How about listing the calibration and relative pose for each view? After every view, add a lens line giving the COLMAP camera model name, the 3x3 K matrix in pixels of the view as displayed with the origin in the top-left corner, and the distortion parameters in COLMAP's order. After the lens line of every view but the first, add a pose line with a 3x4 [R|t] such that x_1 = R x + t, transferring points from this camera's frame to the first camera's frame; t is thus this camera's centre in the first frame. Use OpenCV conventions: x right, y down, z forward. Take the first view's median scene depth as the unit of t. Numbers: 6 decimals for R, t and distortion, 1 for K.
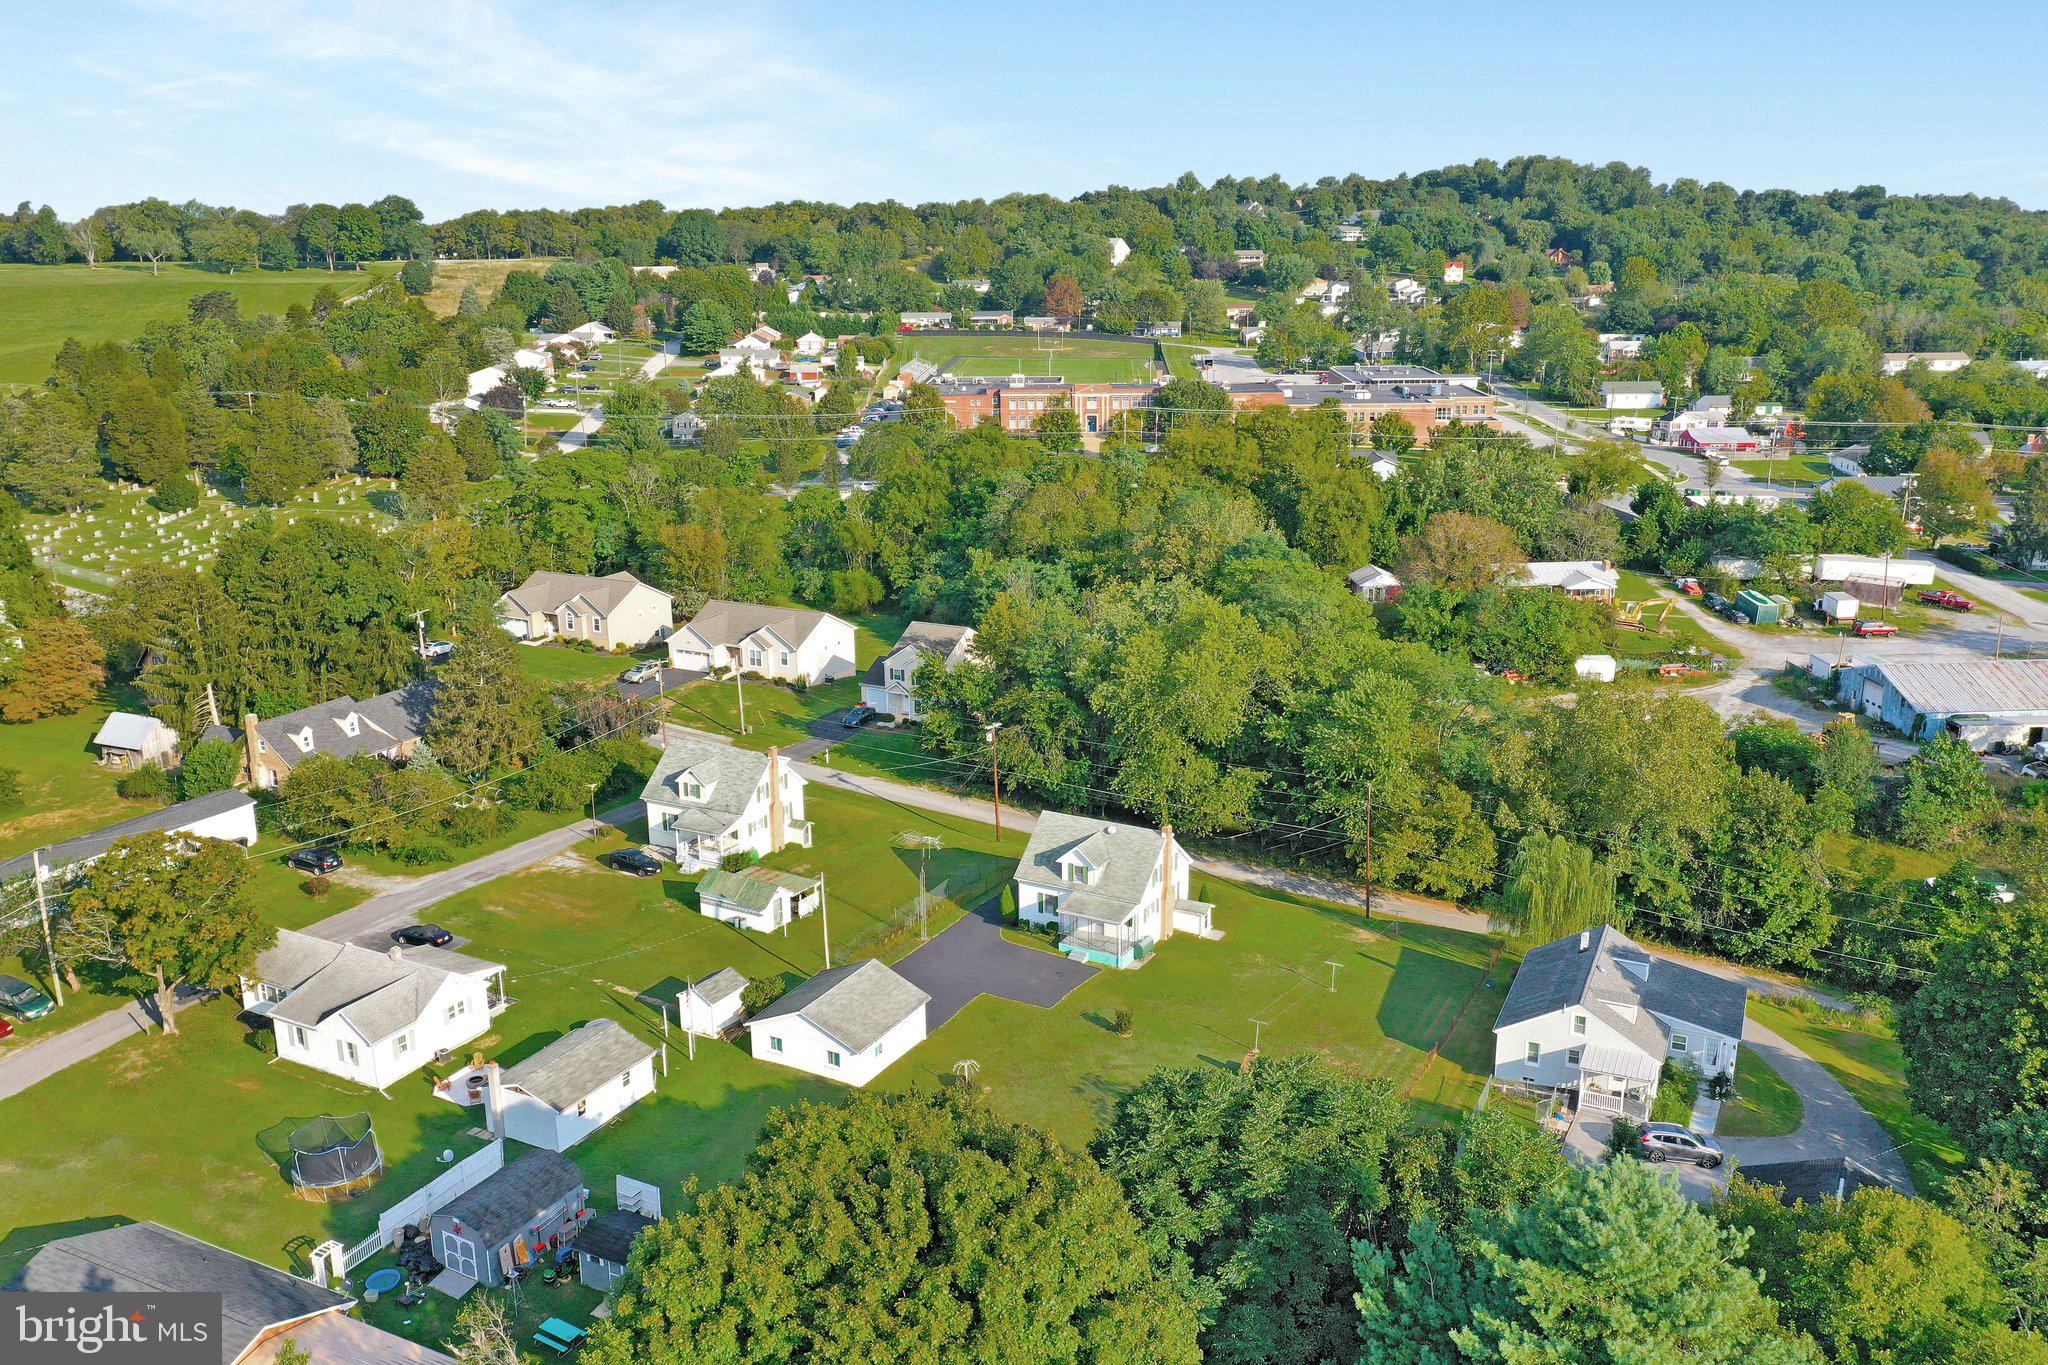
lens RADIAL K [[1643.8, 0, 1031.8], [0, 1643.8, 682.1], [0, 0, 1]] dist [0.009721, 0.006273]
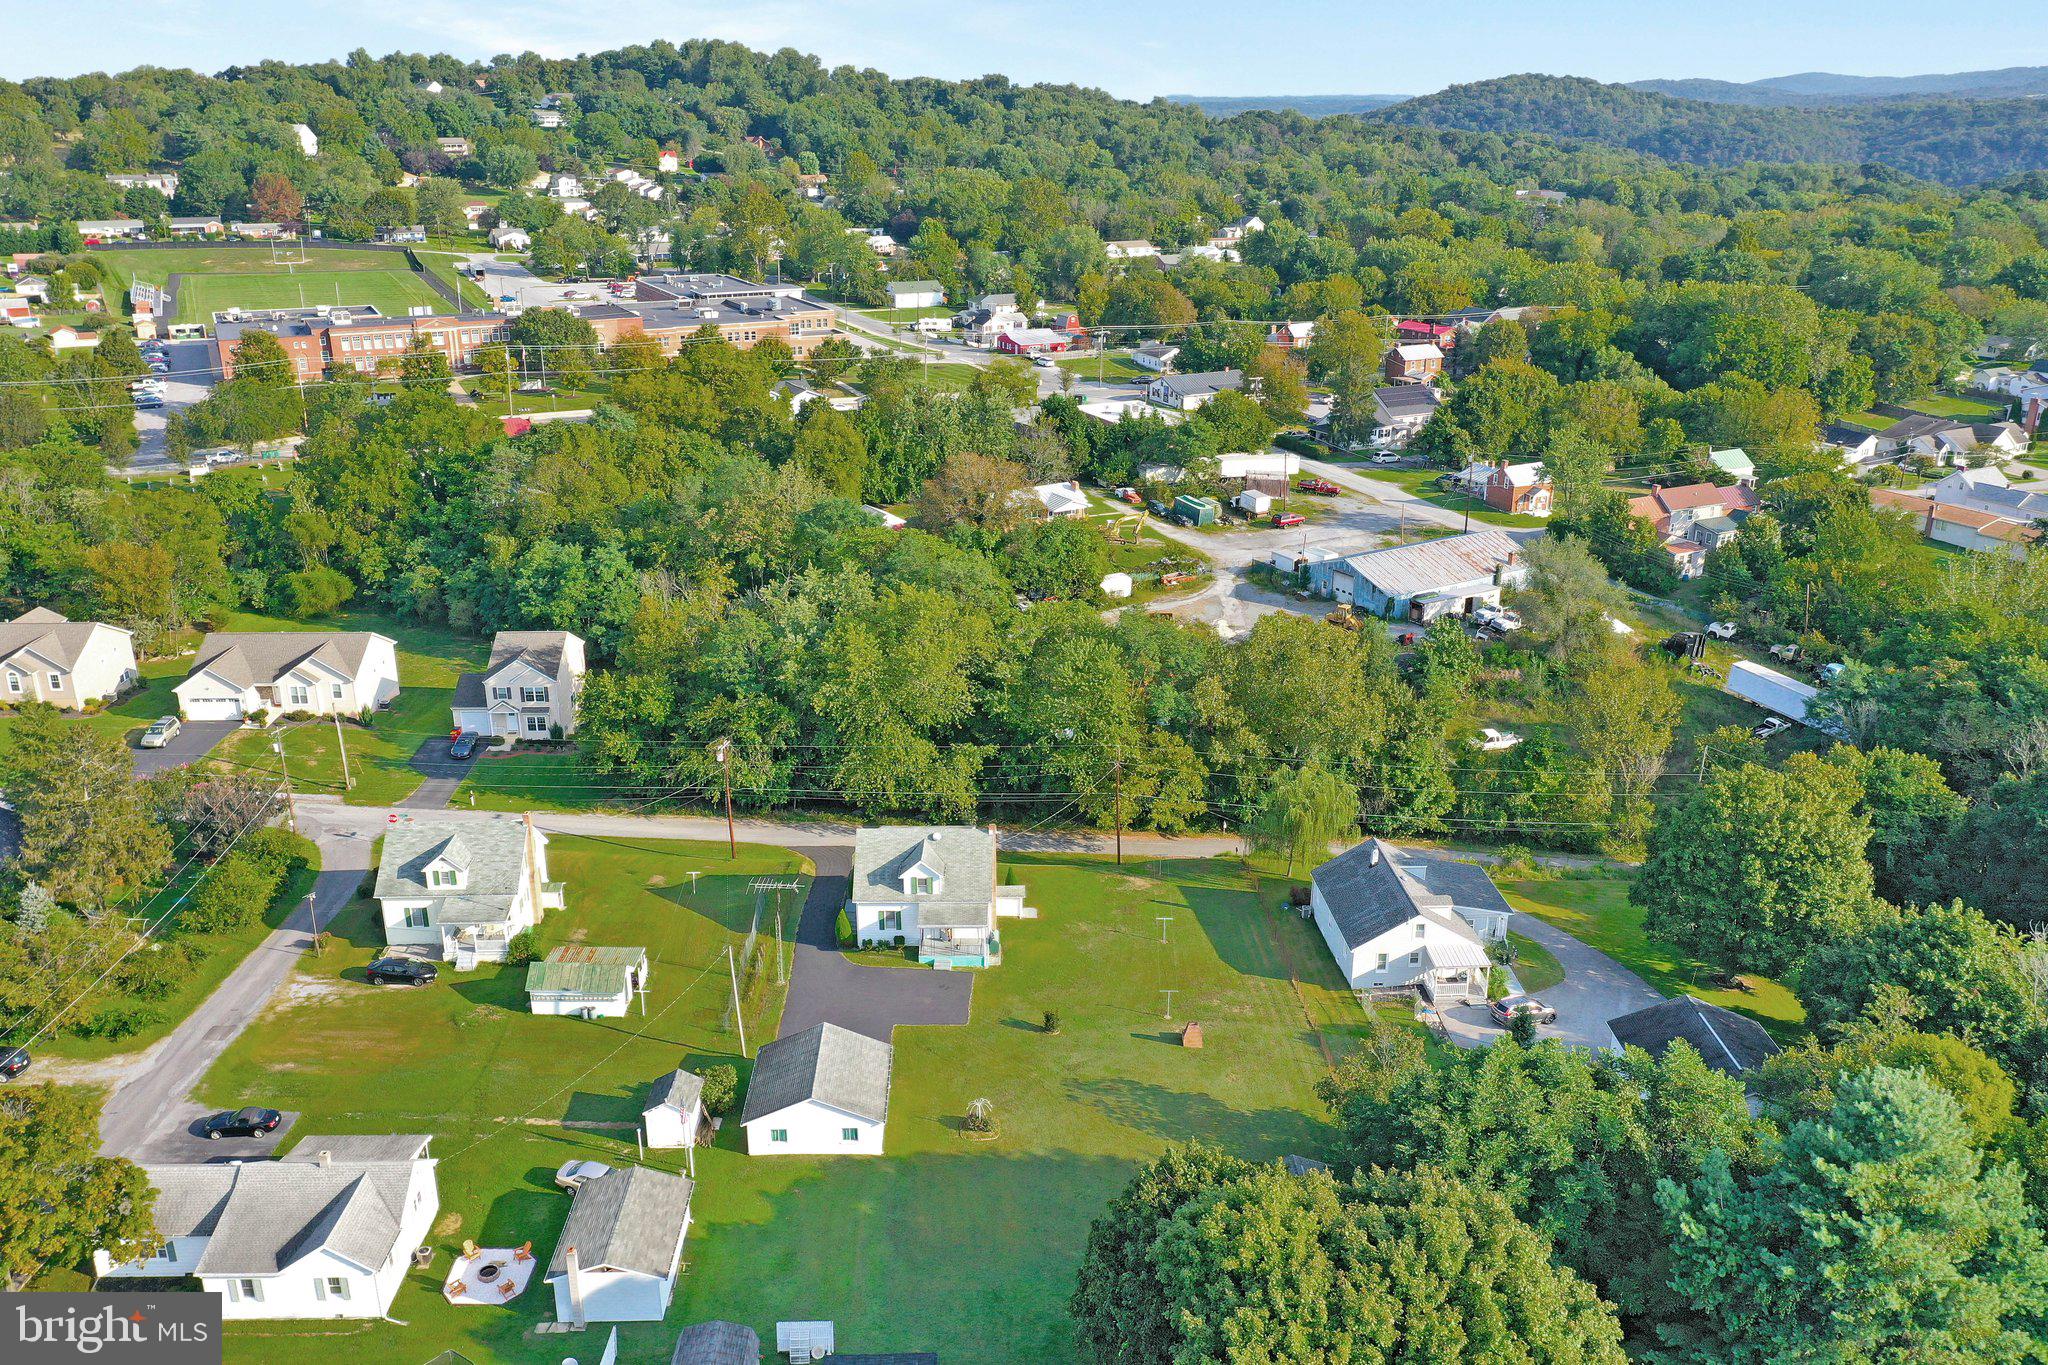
lens RADIAL K [[1629.3, 0, 1029.3], [0, 1629.3, 682.5], [0, 0, 1]] dist [0.008142, 0.006878]
pose [[0.873542, -0.153766, 0.461824, -0.244428], [0.117219, 0.987324, 0.107013, -0.073506], [-0.472424, -0.039346, 0.880493, 0.054059]]
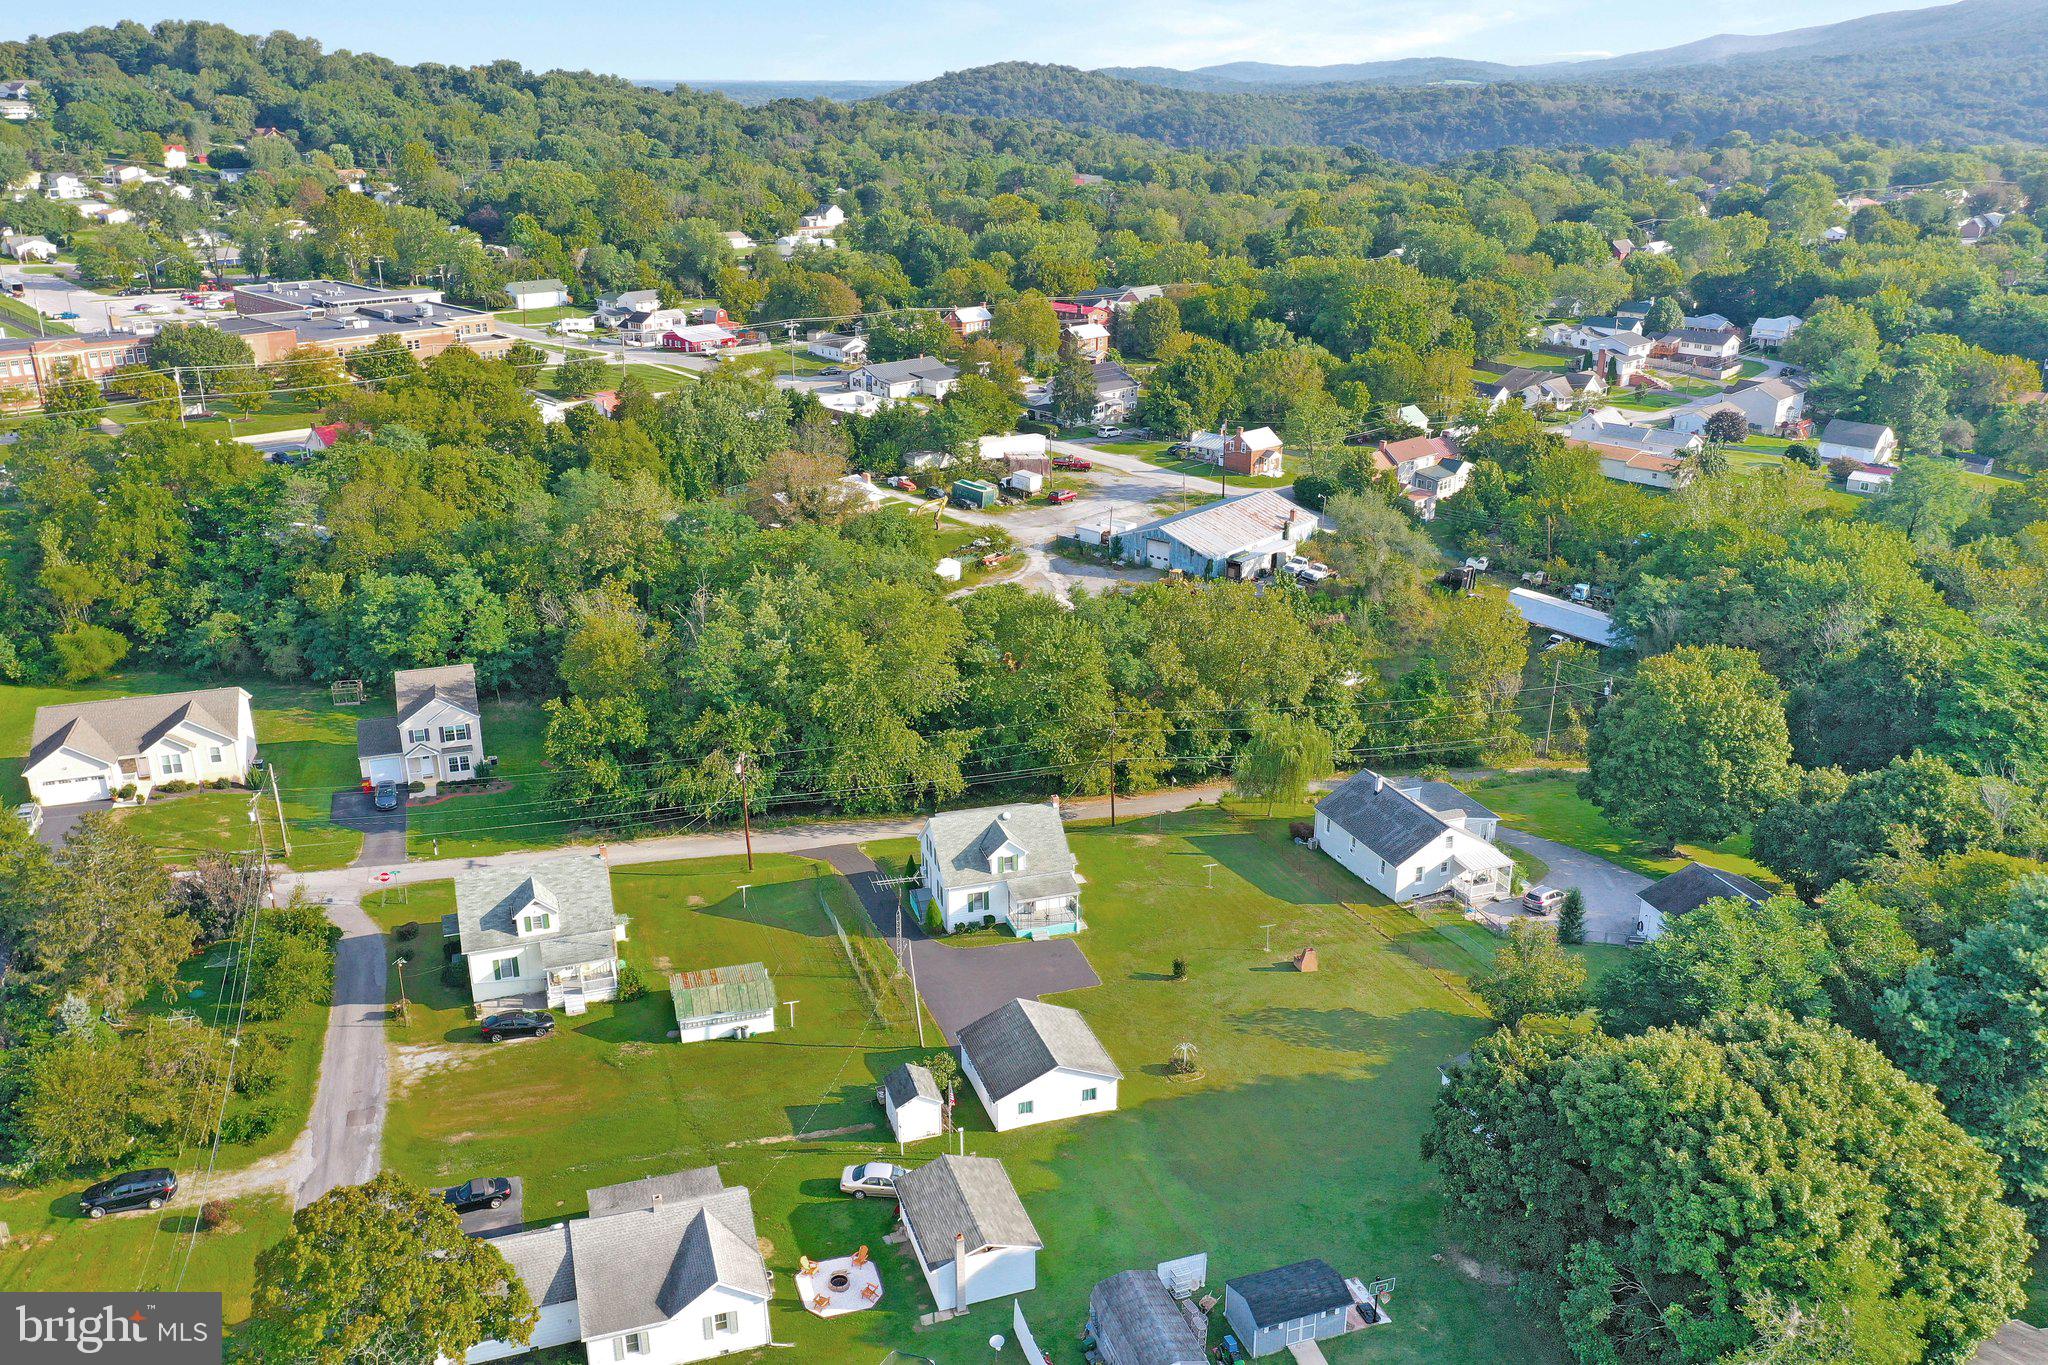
lens RADIAL K [[1628.9, 0, 1031.9], [0, 1628.9, 684.3], [0, 0, 1]] dist [0.011208, -0.001337]
pose [[0.687210, -0.241369, 0.685189, -0.440780], [0.182454, 0.970303, 0.158814, -0.107907], [-0.703174, 0.015877, 0.710841, 0.161514]]
